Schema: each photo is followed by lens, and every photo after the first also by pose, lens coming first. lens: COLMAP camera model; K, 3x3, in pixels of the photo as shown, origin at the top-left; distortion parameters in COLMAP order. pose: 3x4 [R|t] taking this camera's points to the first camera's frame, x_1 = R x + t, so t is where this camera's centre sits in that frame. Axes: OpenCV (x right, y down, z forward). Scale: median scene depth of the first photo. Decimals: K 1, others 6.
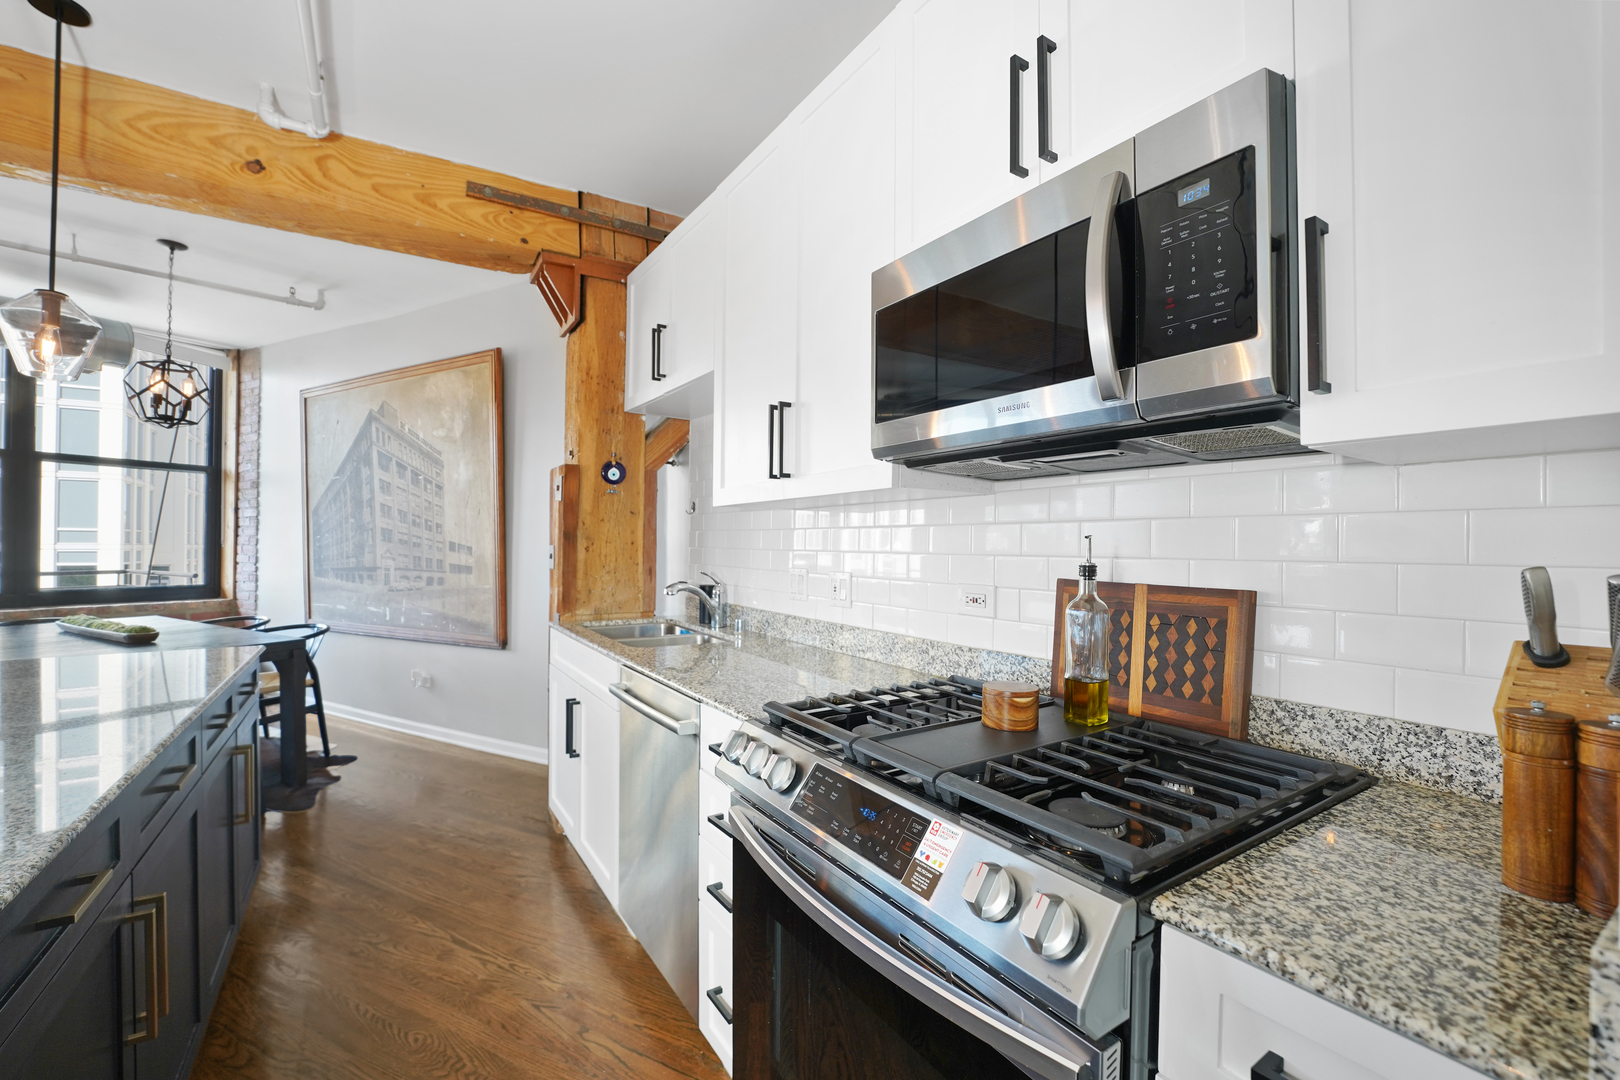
lens RADIAL K [[666.4, 0, 810.0], [0, 666.4, 540.0], [0, 0, 1]] dist [-0.040477, 0.005164]
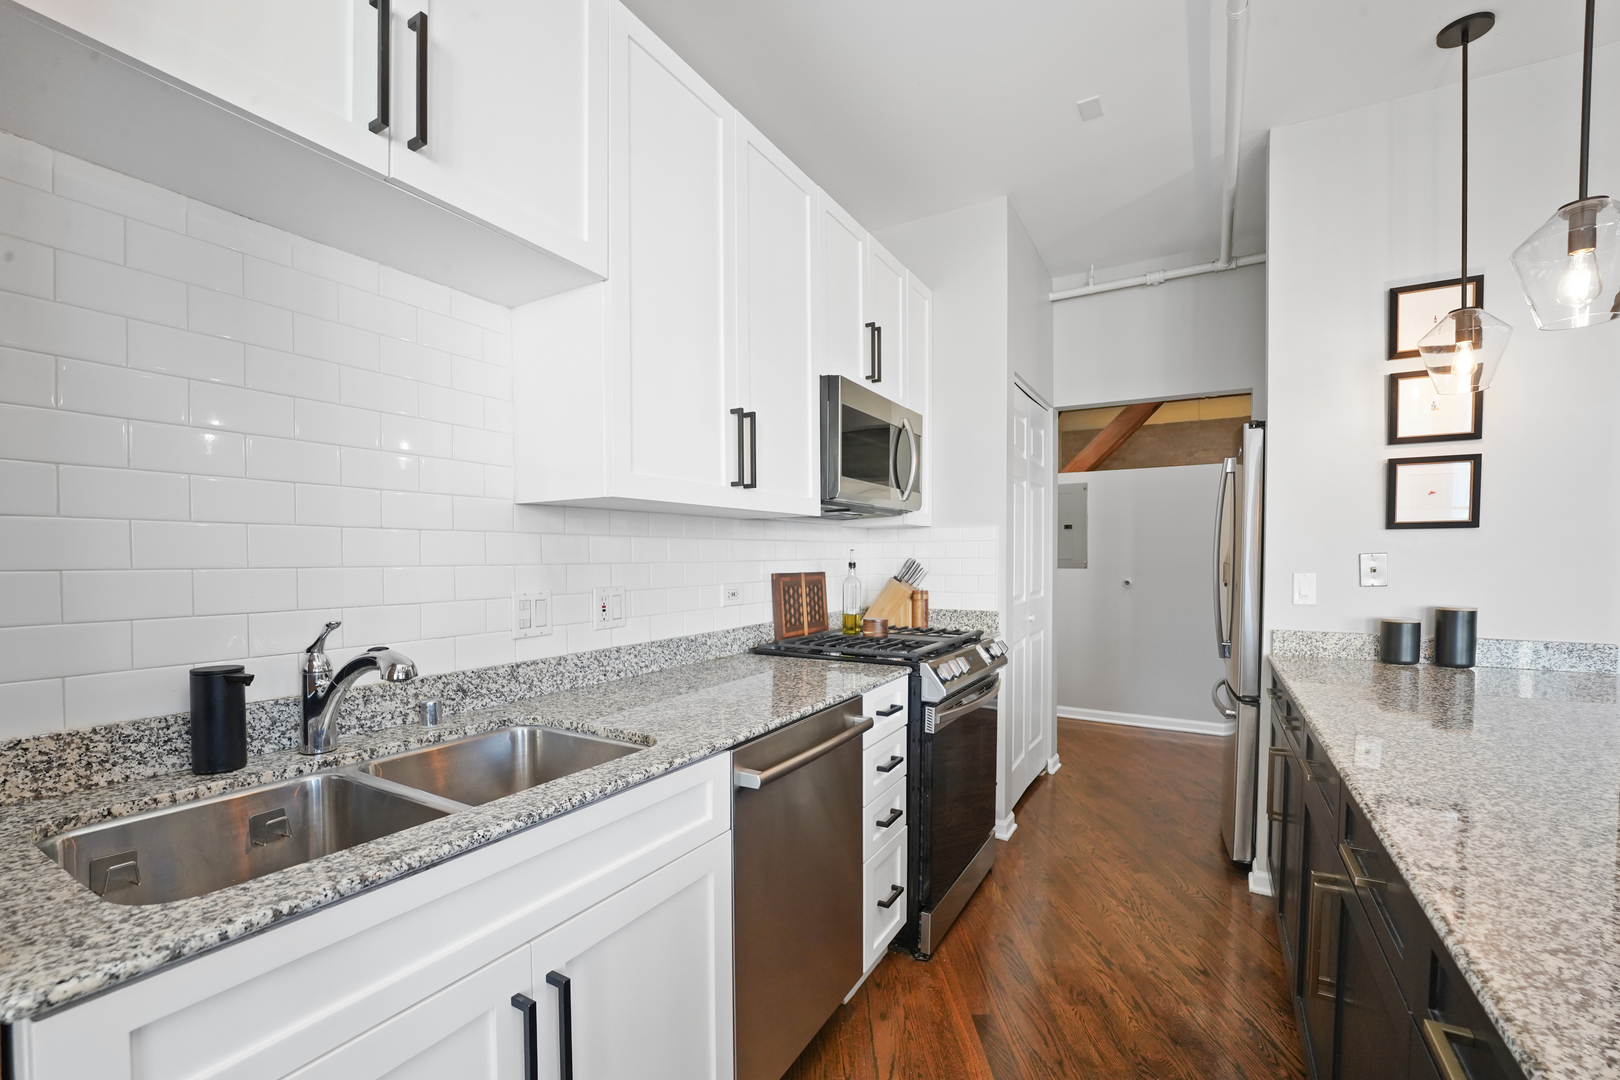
lens RADIAL K [[692.4, 0, 808.0], [0, 692.4, 578.0], [0, 0, 1]] dist [-0.019283, 0.000521]
pose [[-0.448500, -0.033897, 0.893140, -0.447105], [-0.001959, 0.999315, 0.036944, 0.001564], [-0.893781, 0.014820, -0.448260, 0.609917]]
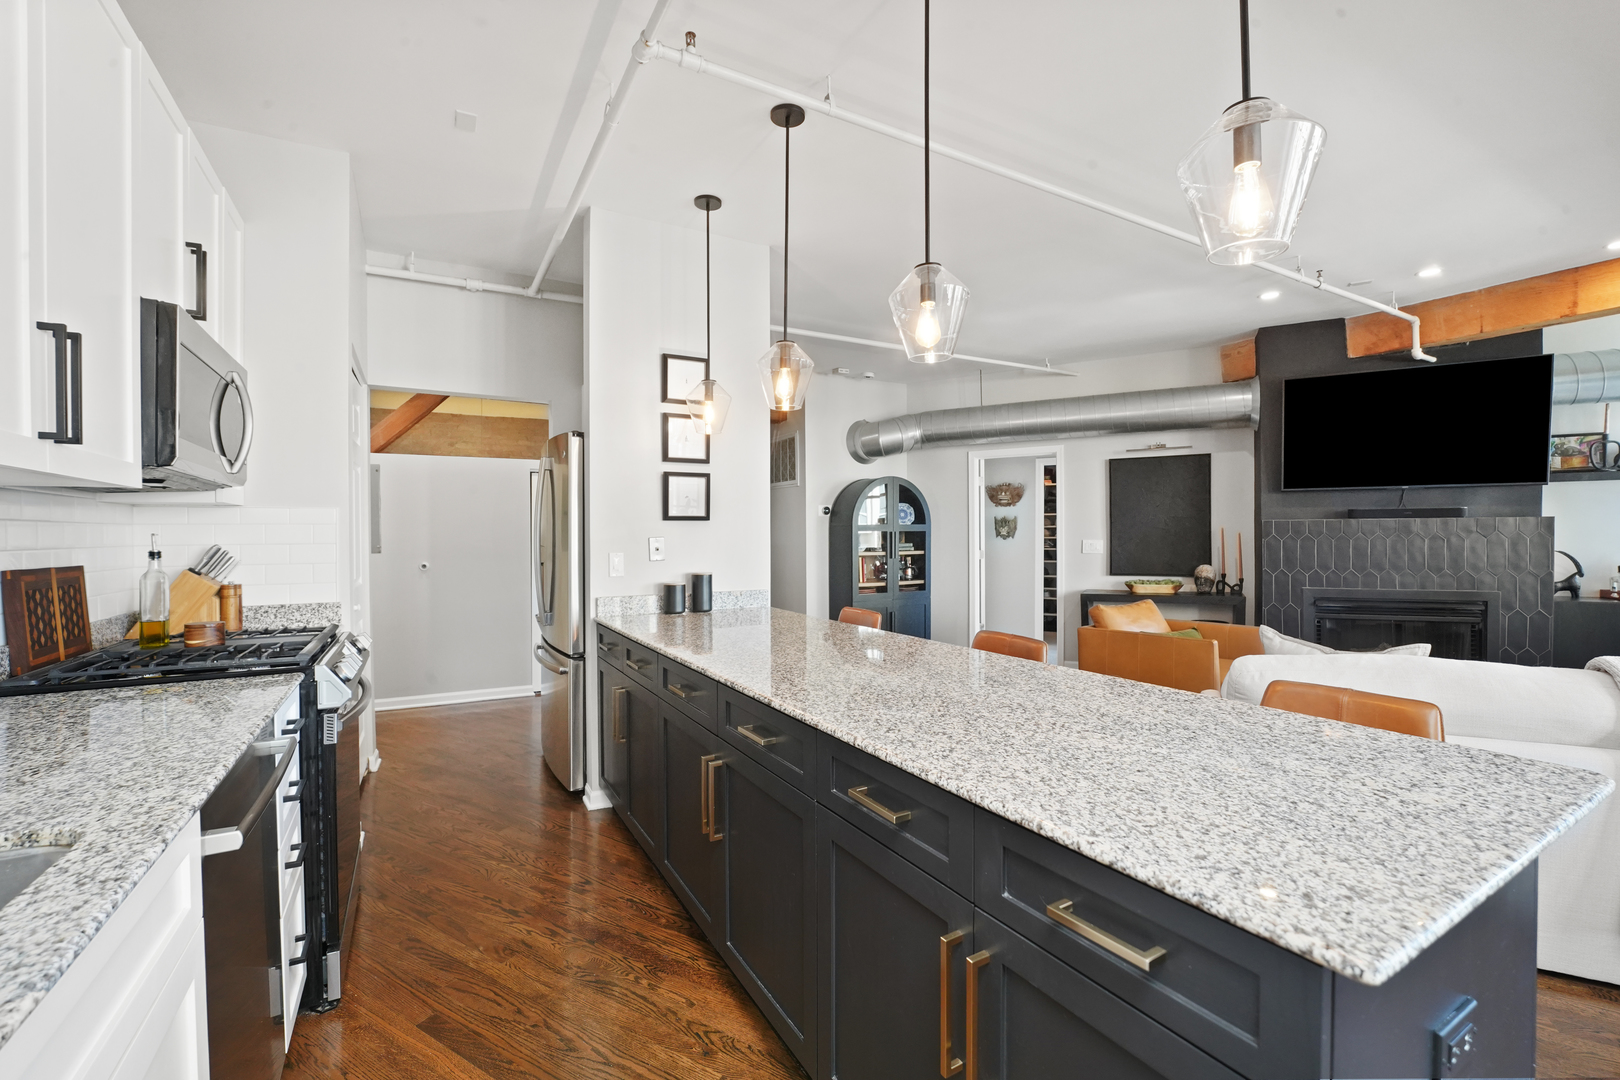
lens RADIAL K [[672.4, 0, 795.8], [0, 672.4, 543.0], [0, 0, 1]] dist [-0.015150, 0.000637]
pose [[-0.997788, -0.001713, 0.066457, -0.363764], [-0.001123, 0.999960, 0.008924, 0.000500], [-0.066470, 0.008830, -0.997749, 0.711413]]
